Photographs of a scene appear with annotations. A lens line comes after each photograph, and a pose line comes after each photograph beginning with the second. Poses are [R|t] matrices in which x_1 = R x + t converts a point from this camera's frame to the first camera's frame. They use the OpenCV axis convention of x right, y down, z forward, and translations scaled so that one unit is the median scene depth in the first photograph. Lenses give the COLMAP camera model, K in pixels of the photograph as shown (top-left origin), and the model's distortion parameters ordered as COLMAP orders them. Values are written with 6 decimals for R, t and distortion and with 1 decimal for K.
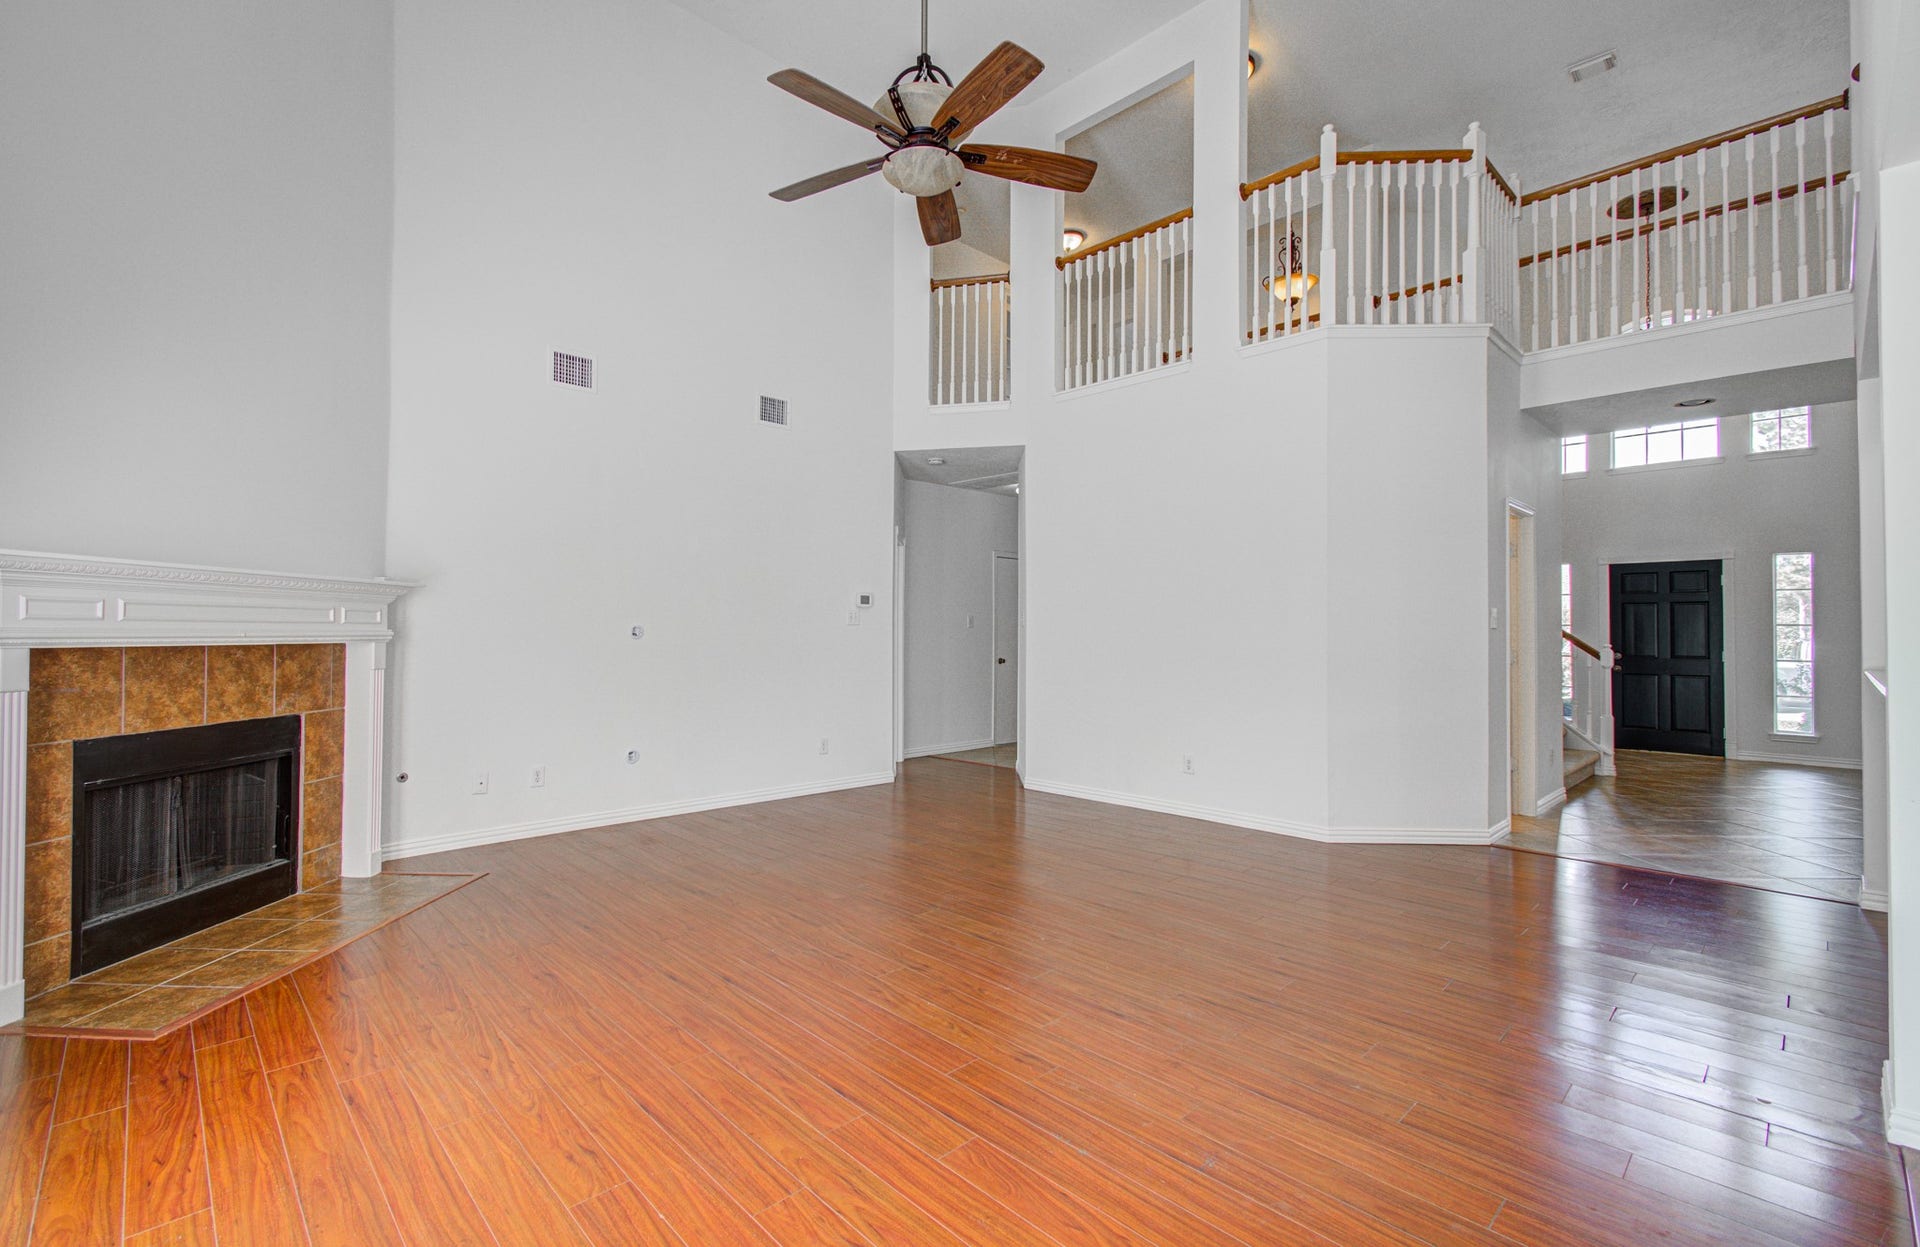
lens RADIAL K [[857.8, 0, 955.9], [0, 857.8, 630.4], [0, 0, 1]] dist [0.013677, 0.000445]
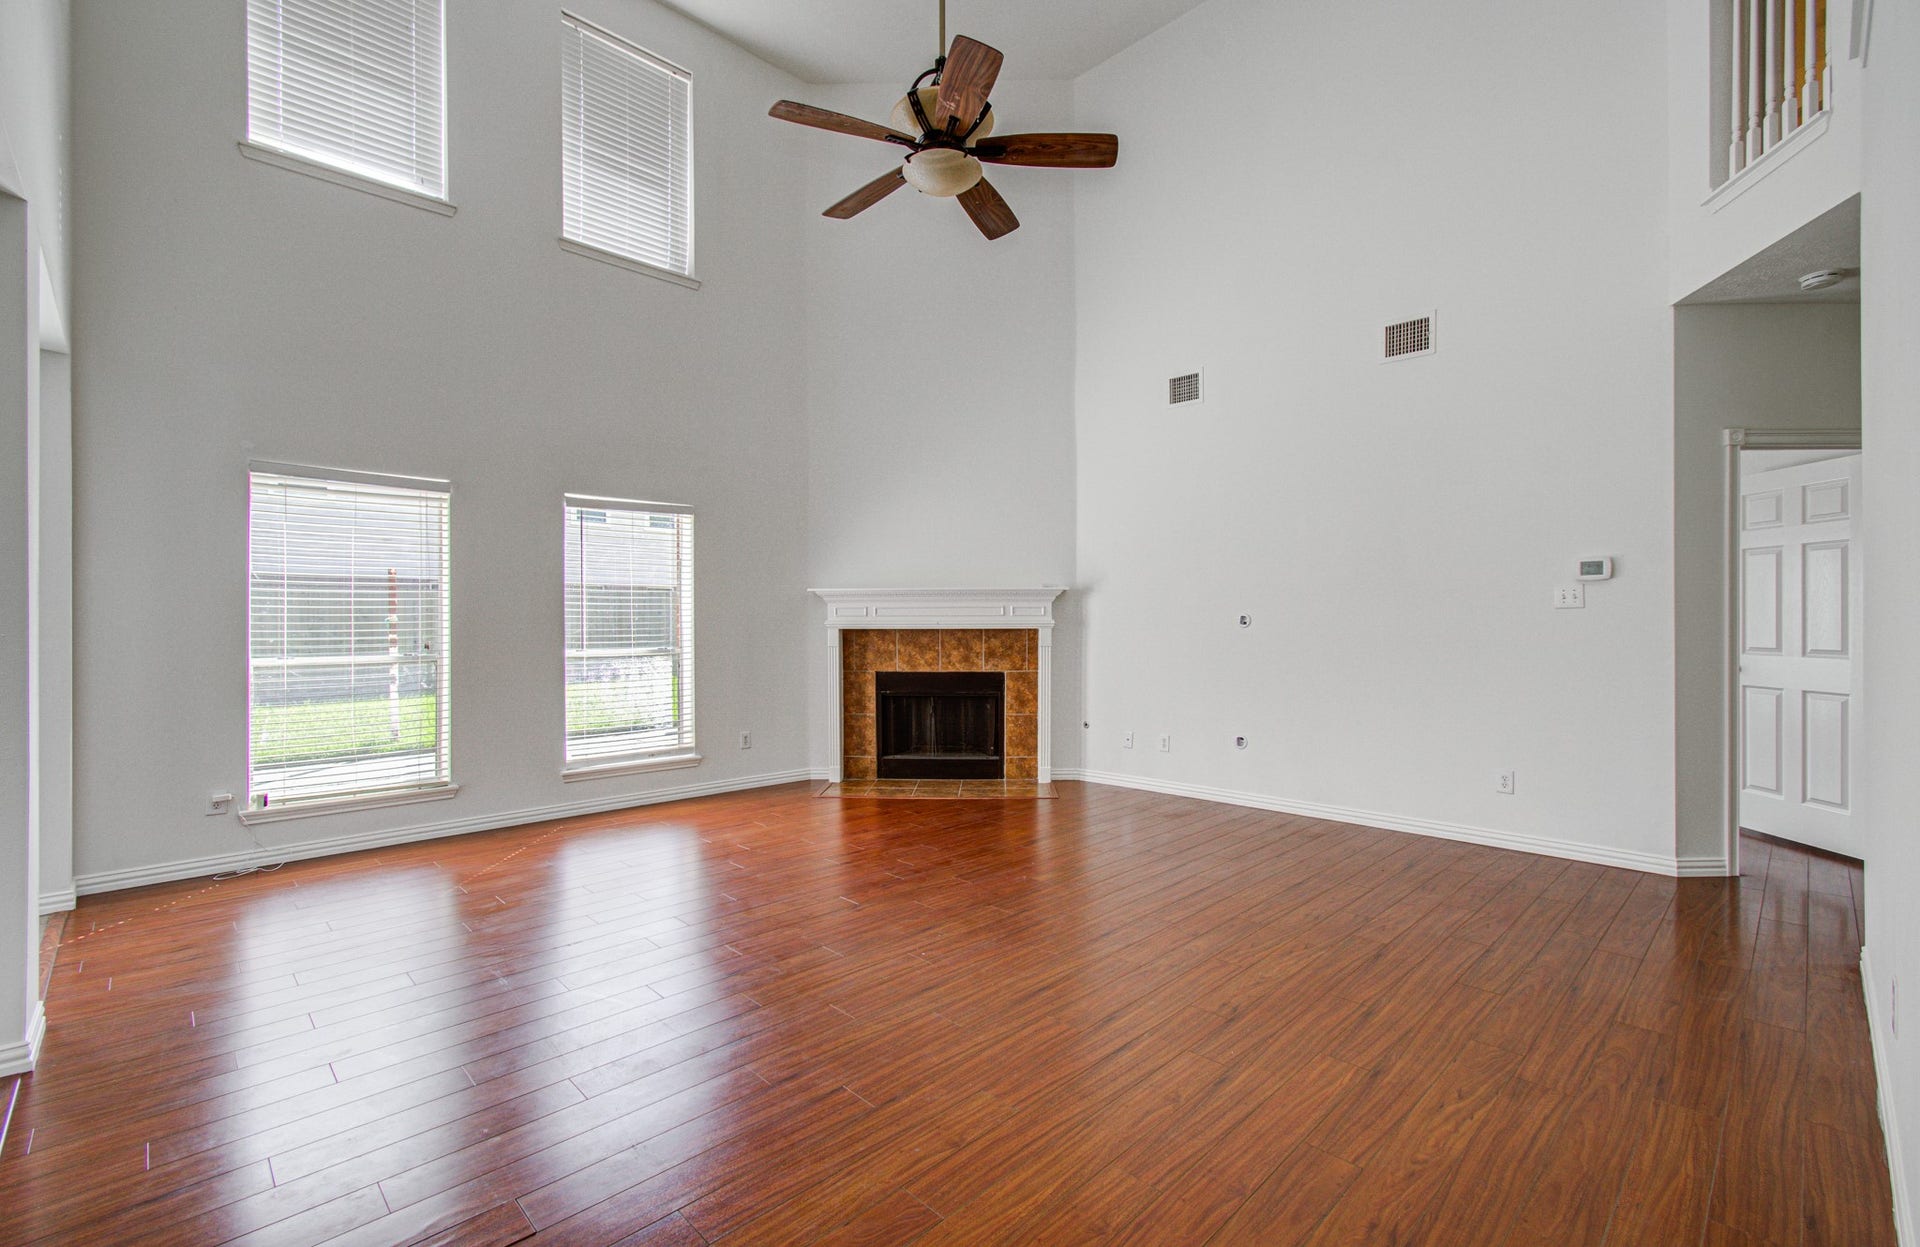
lens RADIAL K [[857.8, 0, 955.9], [0, 857.8, 630.4], [0, 0, 1]] dist [0.013677, 0.000445]
pose [[0.012063, 0.006009, -0.999909, 0.919435], [0.002928, 0.999977, 0.006045, 0.008112], [0.999923, -0.003001, 0.012045, 0.932135]]
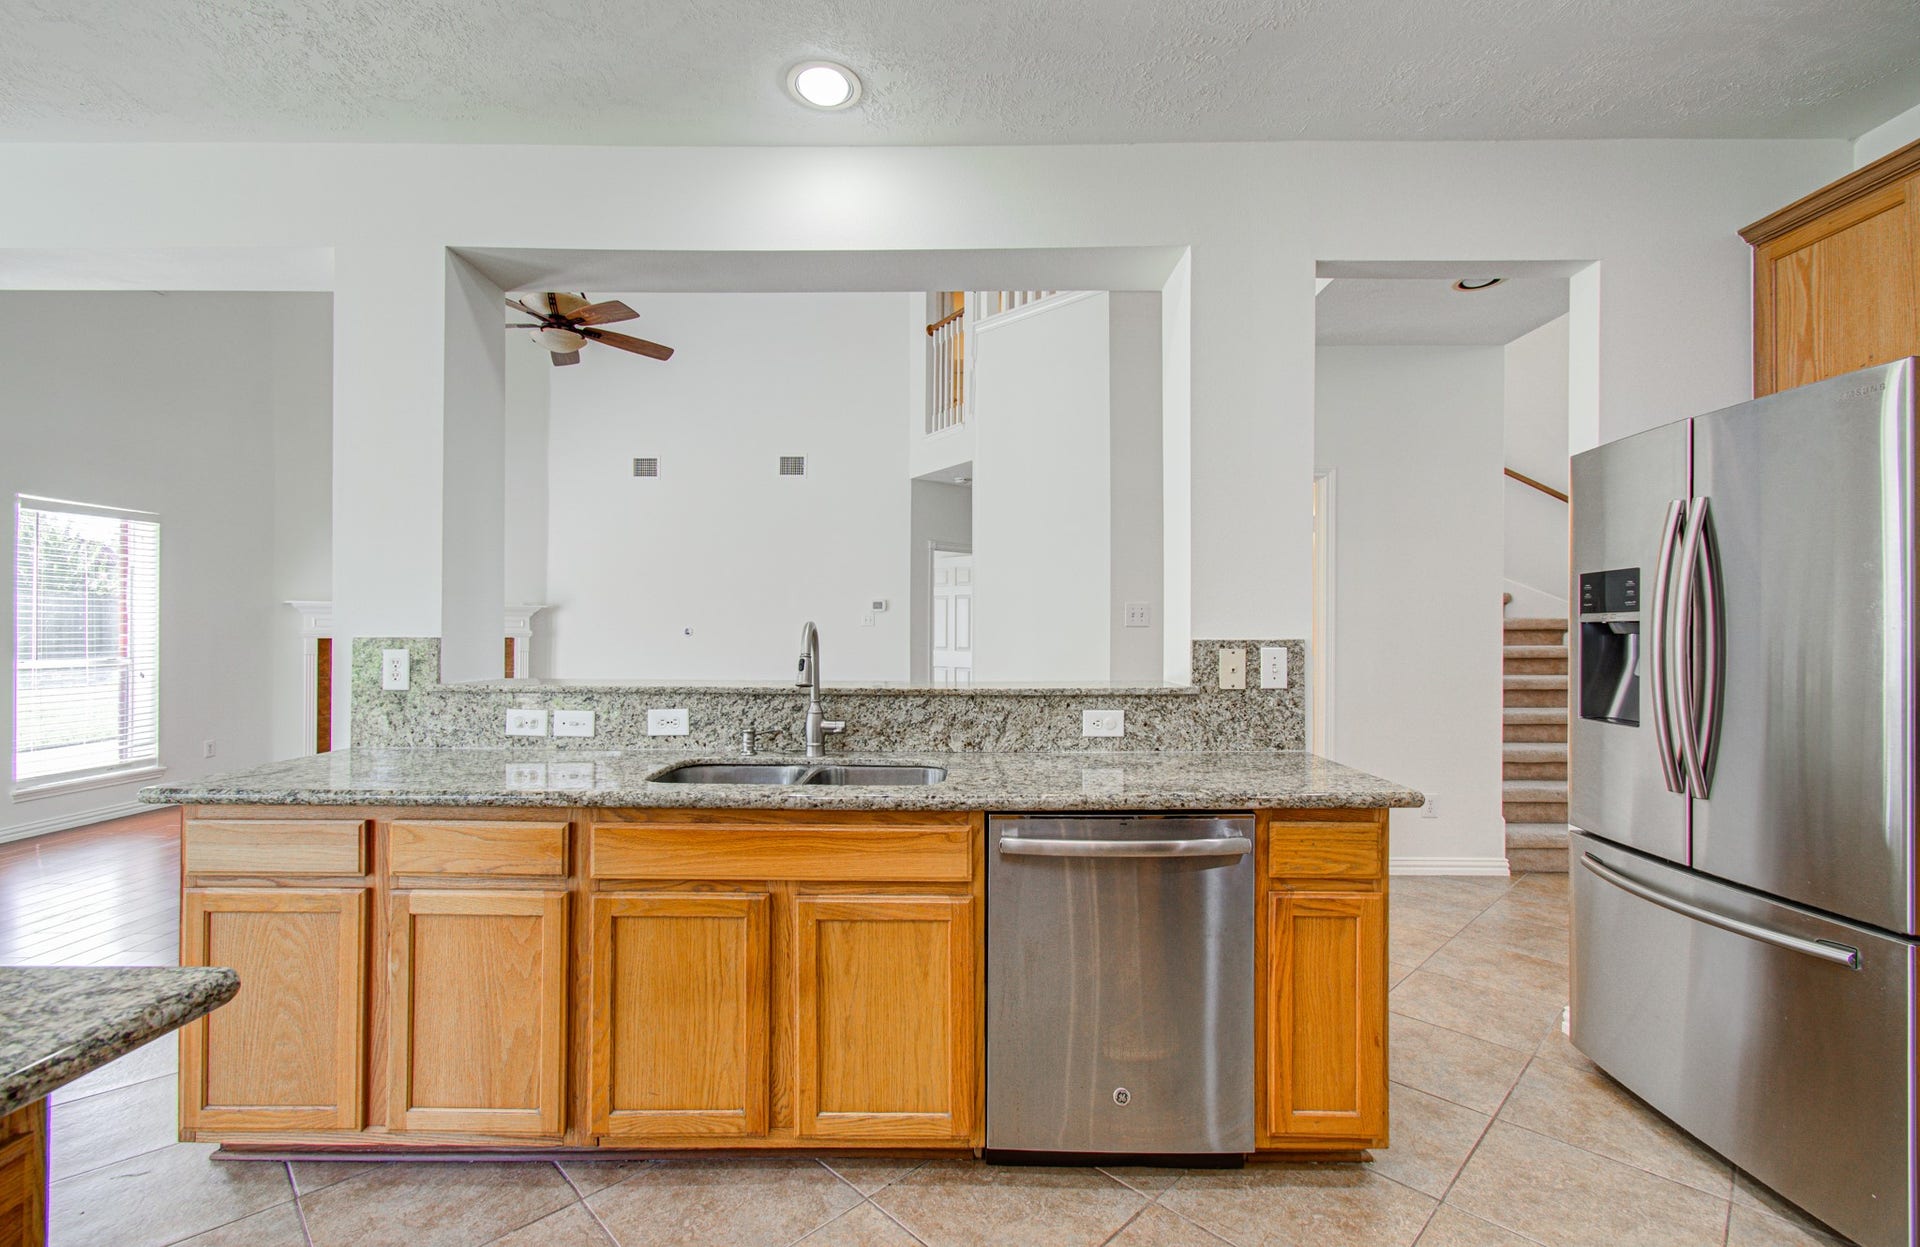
lens RADIAL K [[857.8, 0, 955.9], [0, 857.8, 630.4], [0, 0, 1]] dist [0.013677, 0.000445]
pose [[0.708668, -0.006306, -0.705514, 1.460846], [0.003319, 0.999979, -0.005603, 0.012253], [0.705535, 0.001629, 0.708674, 0.381491]]
